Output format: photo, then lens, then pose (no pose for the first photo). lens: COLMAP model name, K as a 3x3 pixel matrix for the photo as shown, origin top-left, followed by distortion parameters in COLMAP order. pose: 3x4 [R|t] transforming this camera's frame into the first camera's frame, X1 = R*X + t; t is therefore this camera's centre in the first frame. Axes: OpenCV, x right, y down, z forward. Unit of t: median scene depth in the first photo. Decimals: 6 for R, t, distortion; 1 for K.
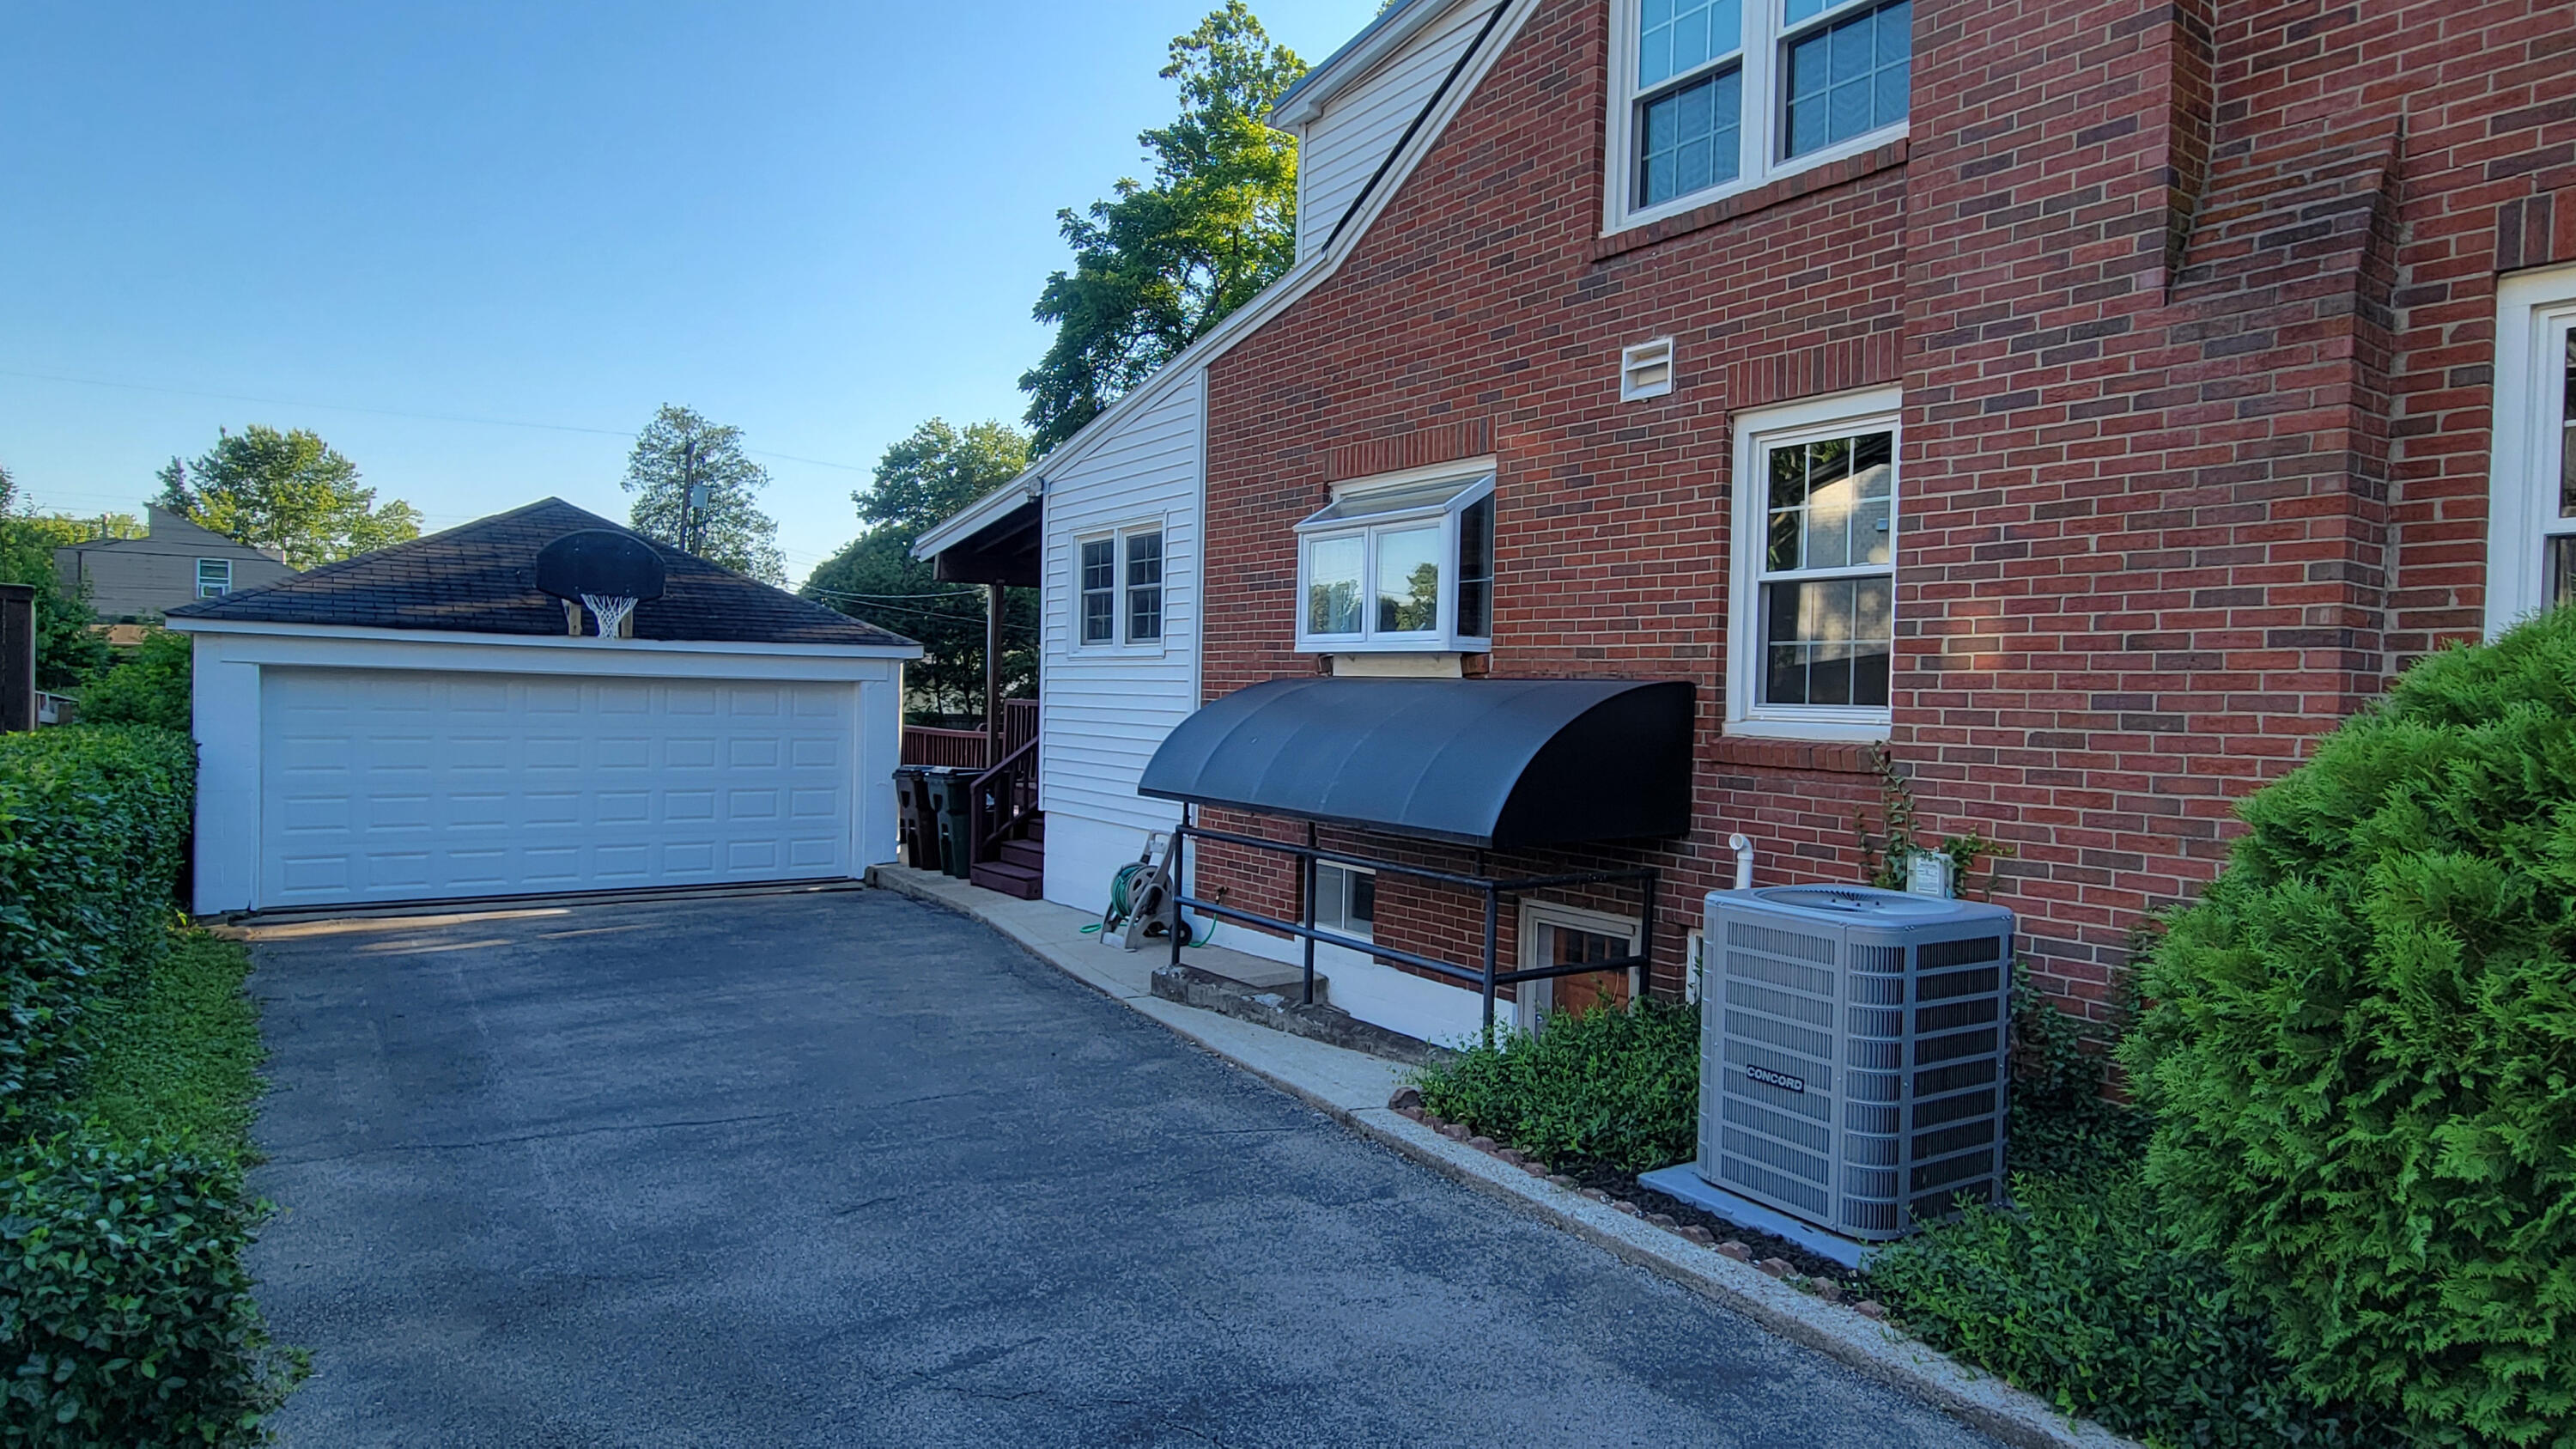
lens RADIAL K [[1258.9, 0, 1288.0], [0, 1258.9, 724.5], [0, 0, 1]] dist [-0.000387, -0.000153]
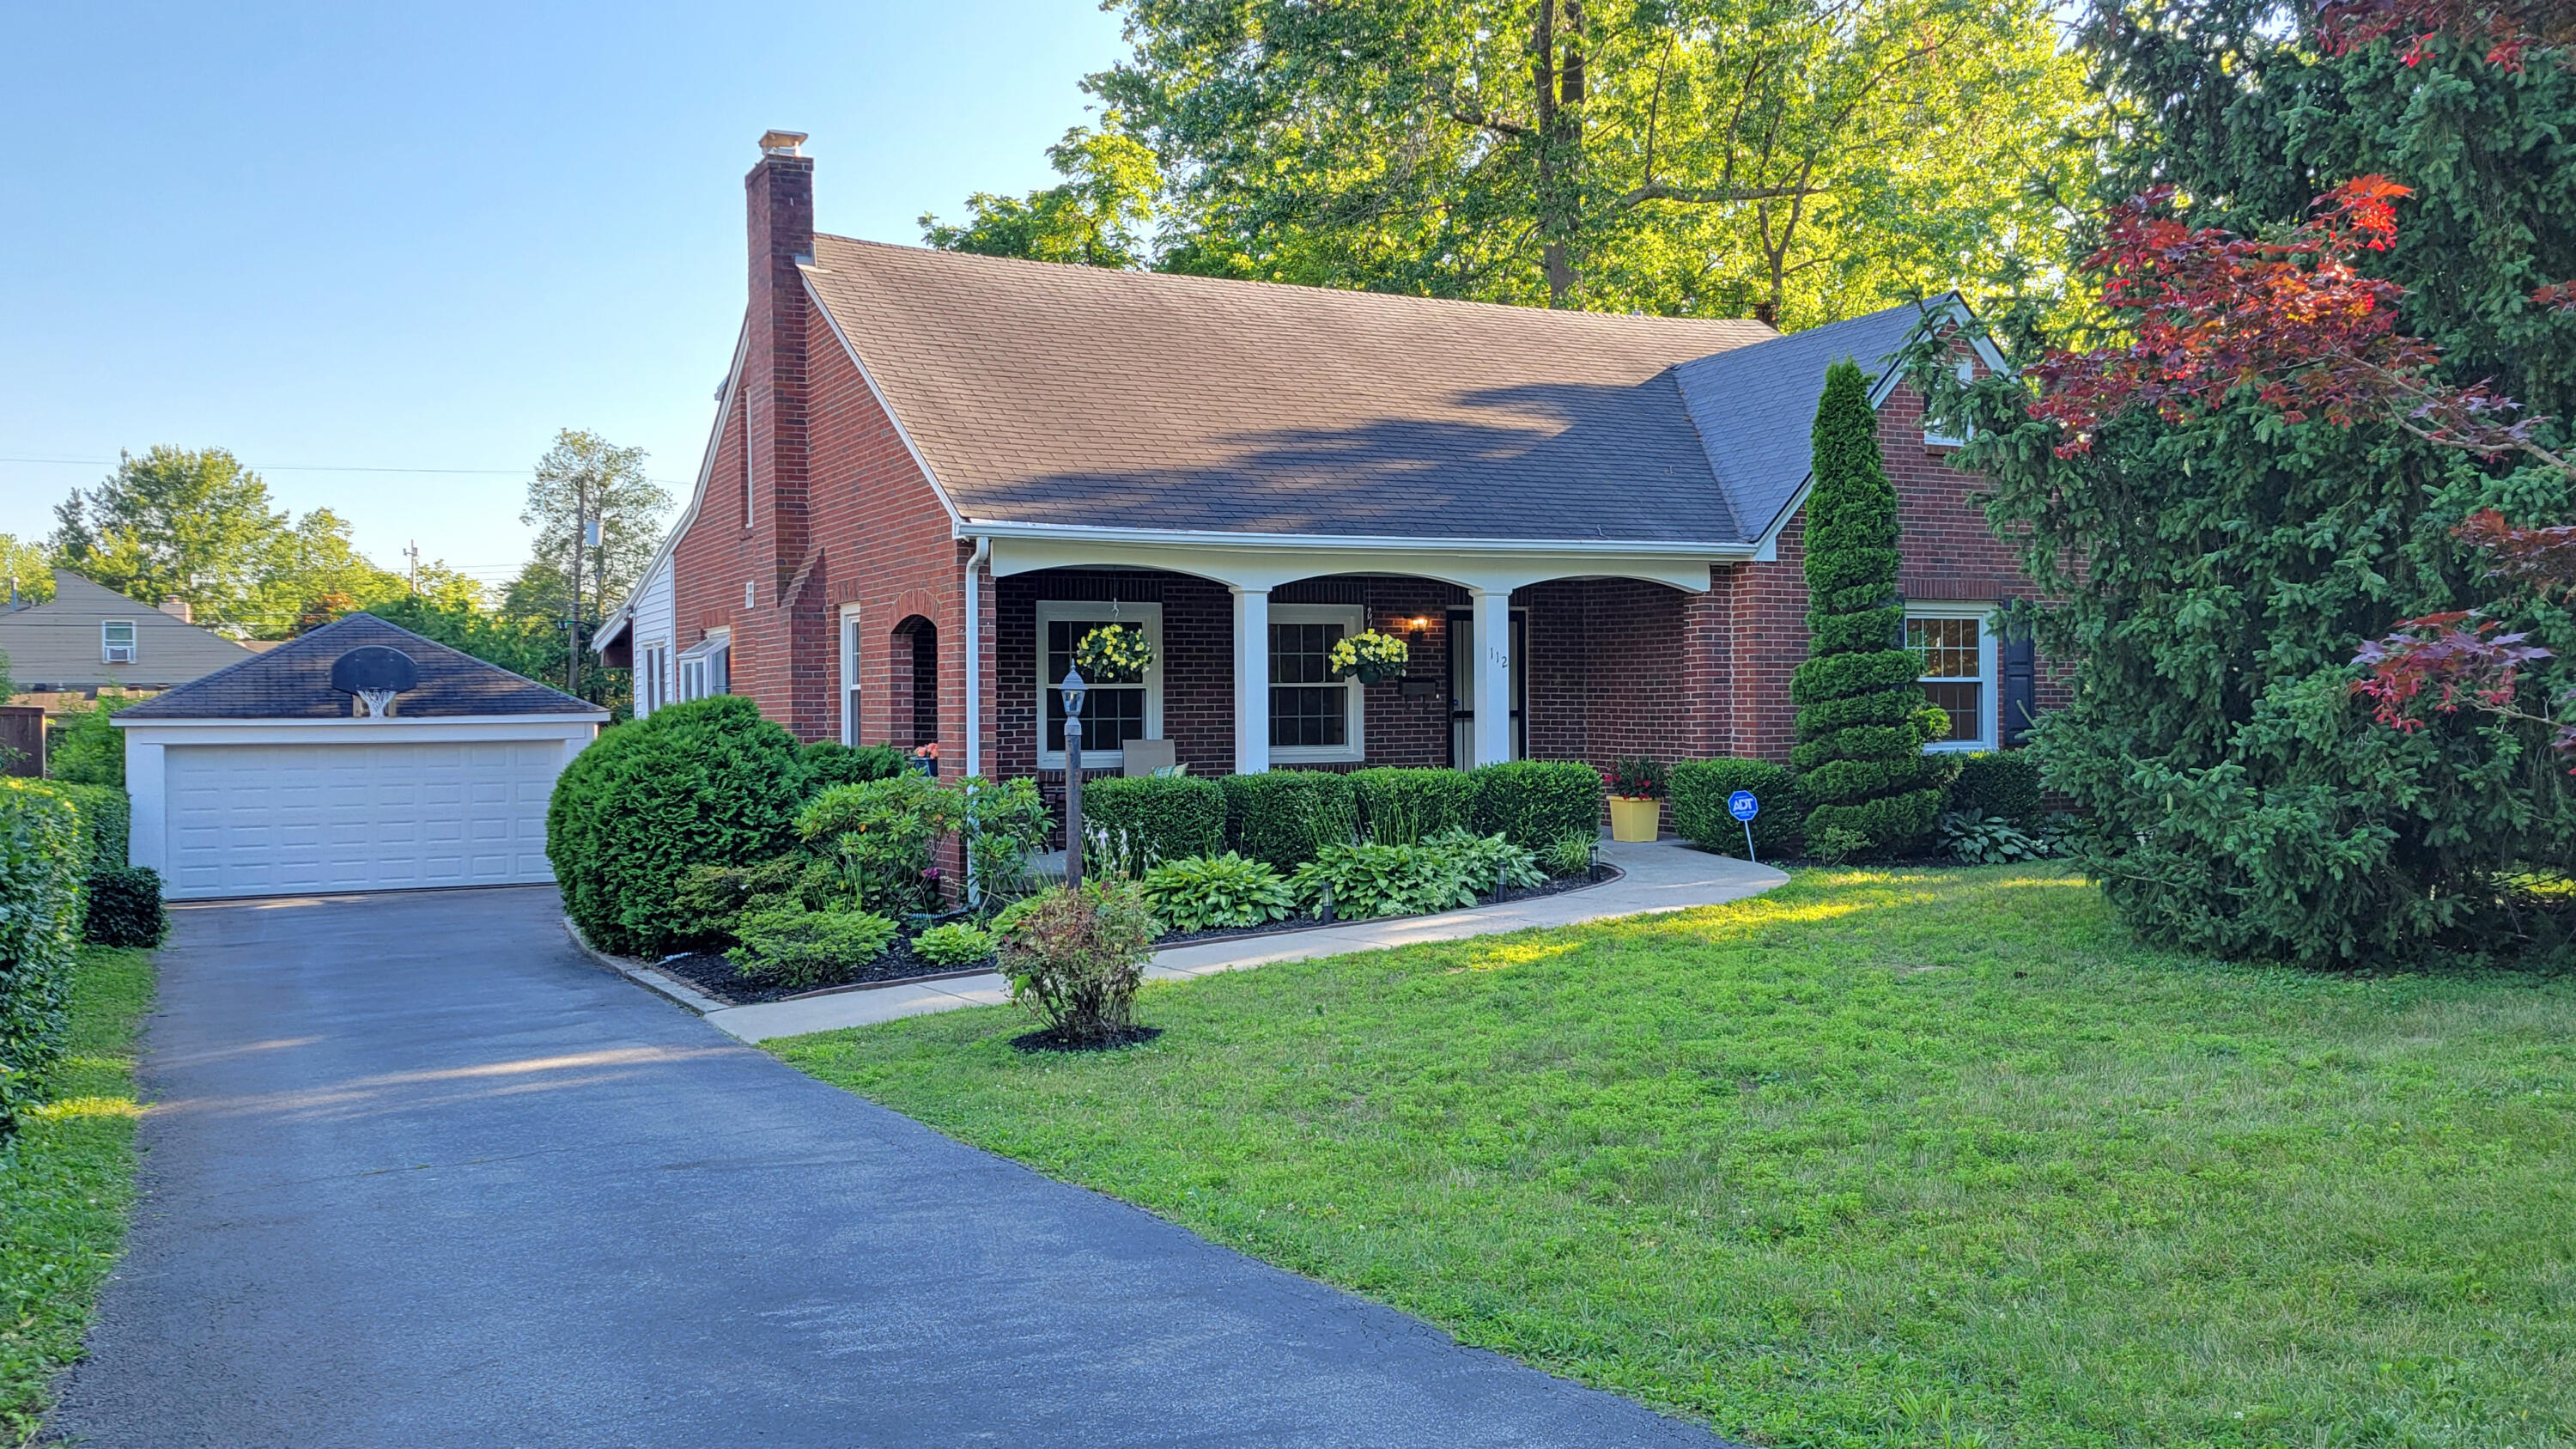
lens RADIAL K [[1830.0, 0, 1288.0], [0, 1830.0, 724.5], [0, 0, 1]] dist [0.036100, 0.002319]
pose [[0.989139, -0.036706, -0.142327, 0.706372], [0.034627, 0.999255, -0.017059, 0.011045], [0.142847, 0.011945, 0.989673, -0.855540]]
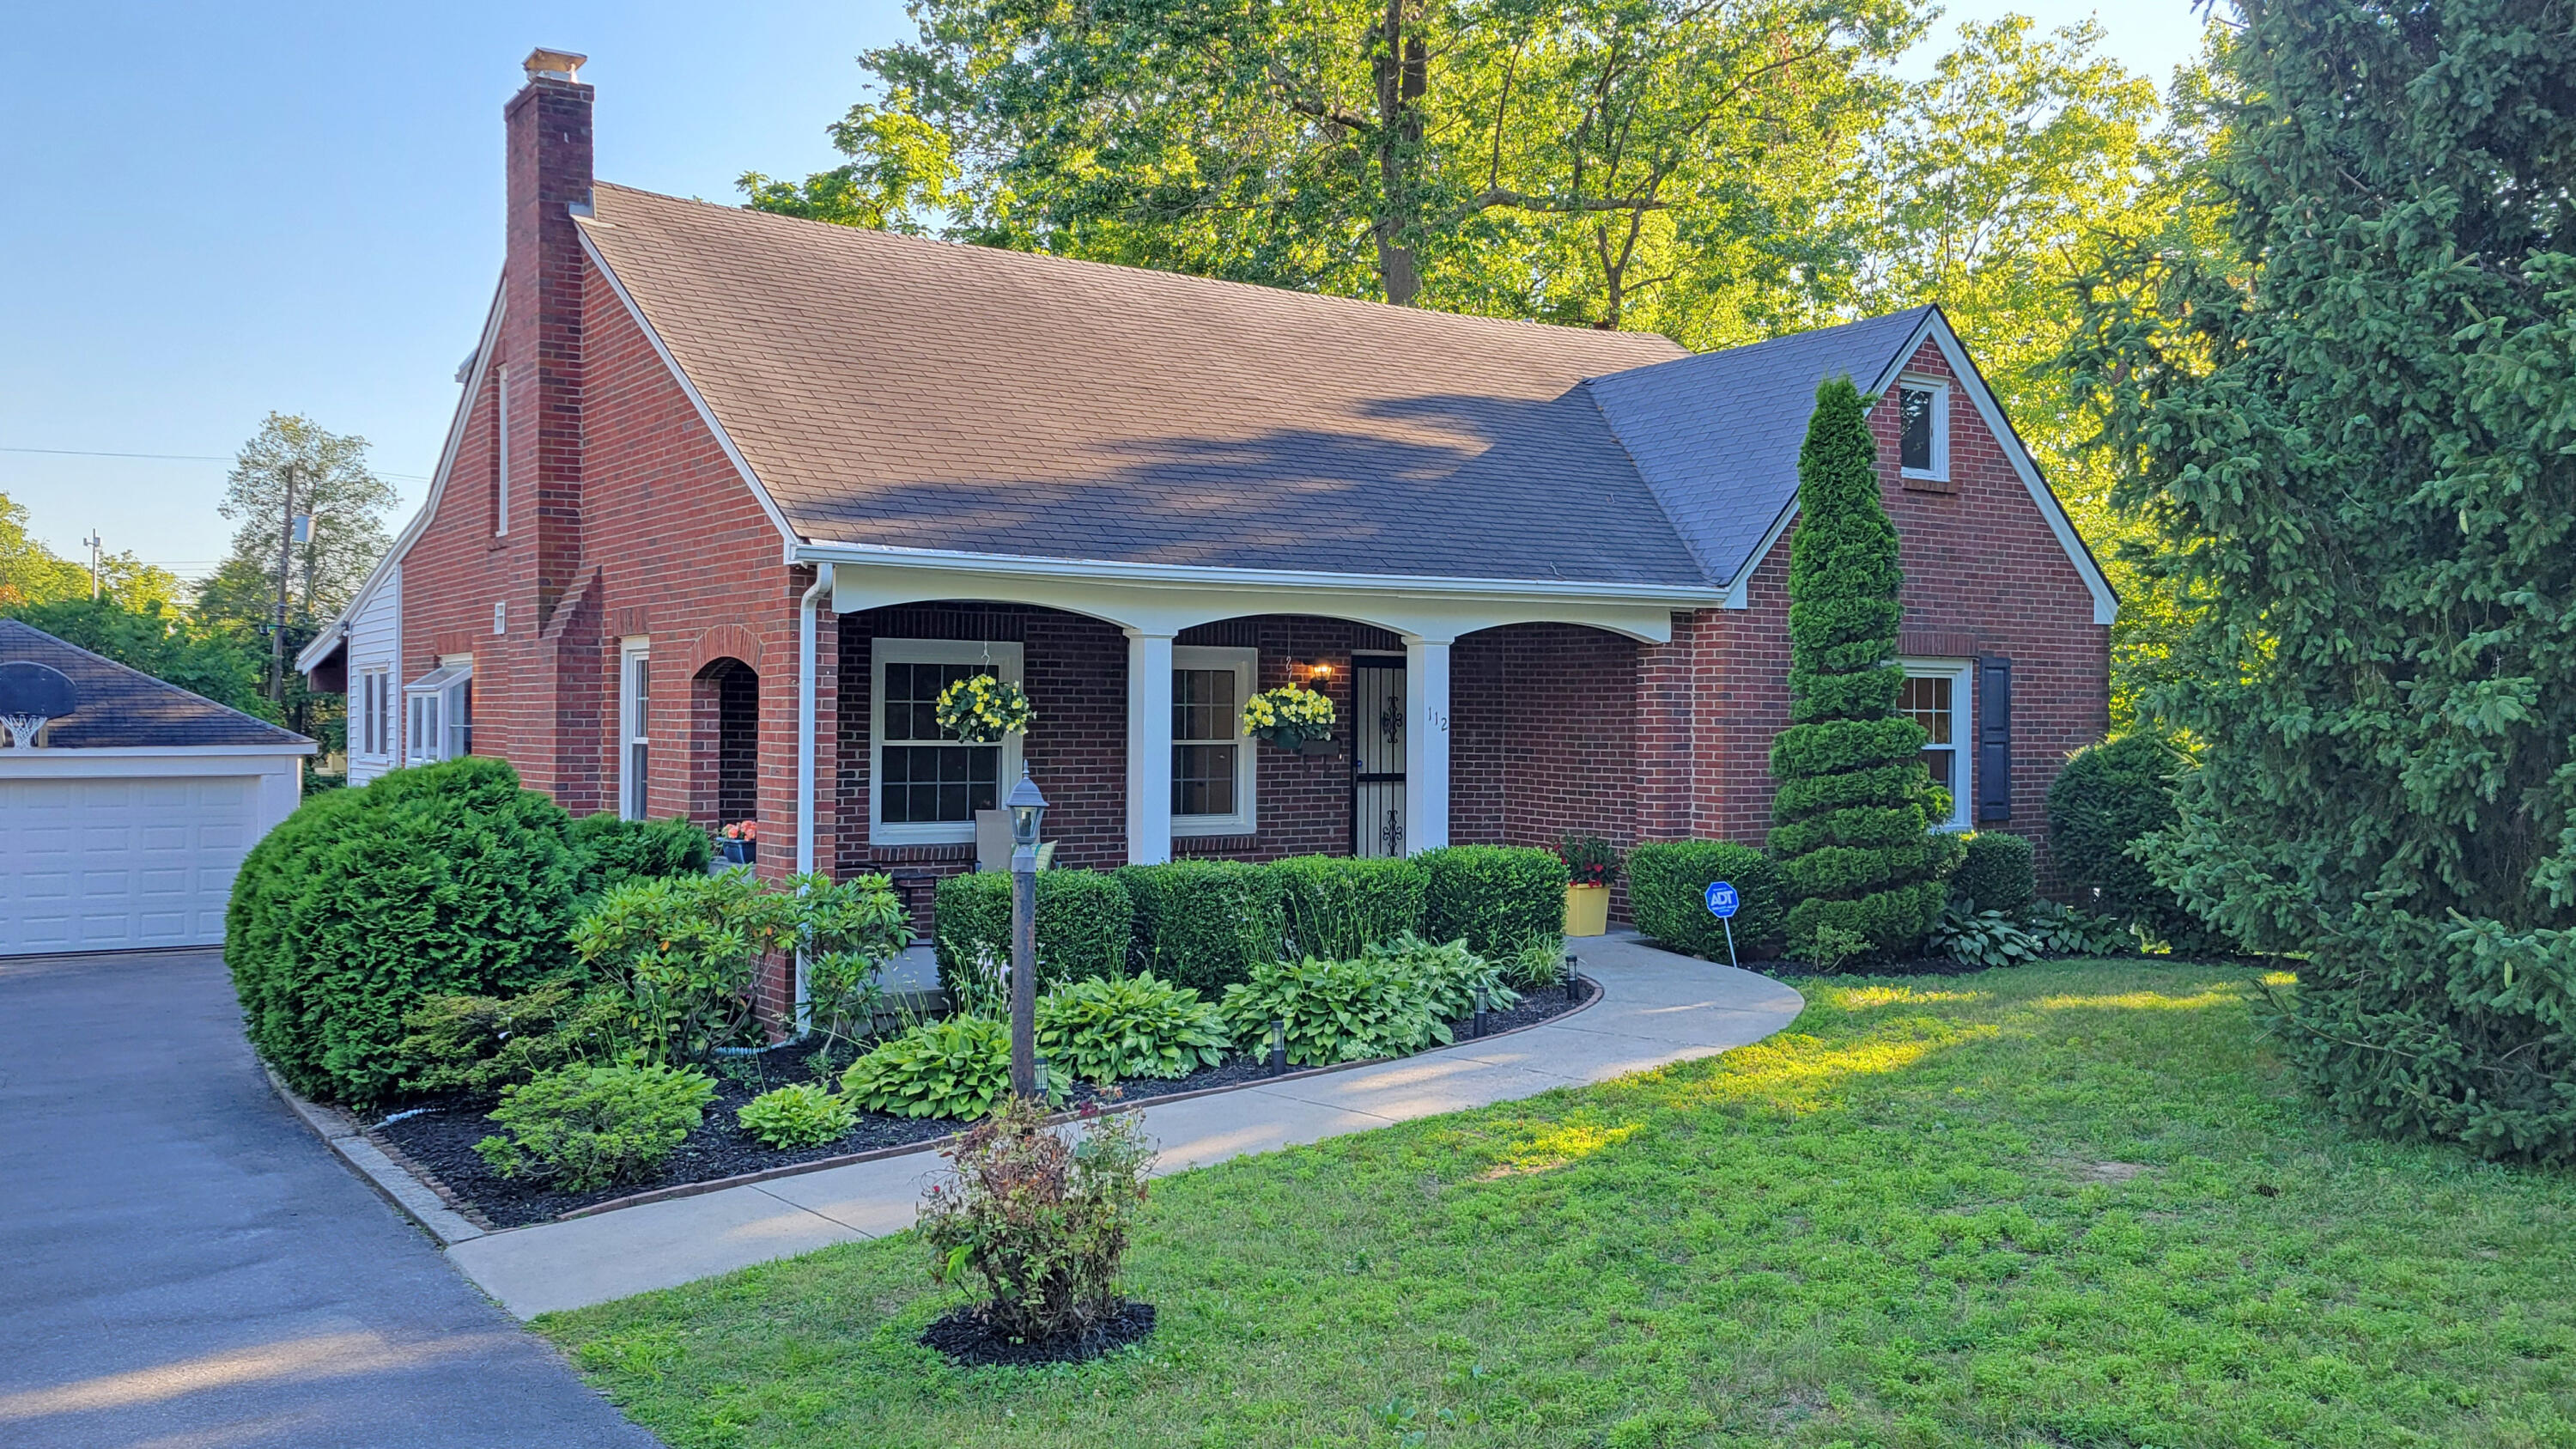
lens RADIAL K [[1880.4, 0, 1251.1], [0, 1880.4, 719.6], [0, 0, 1]] dist [0.038677, -0.003839]
pose [[0.998988, -0.022826, -0.038742, 0.625694], [0.021786, 0.999396, -0.027064, -0.017515], [0.039337, 0.026193, 0.998883, -0.704584]]
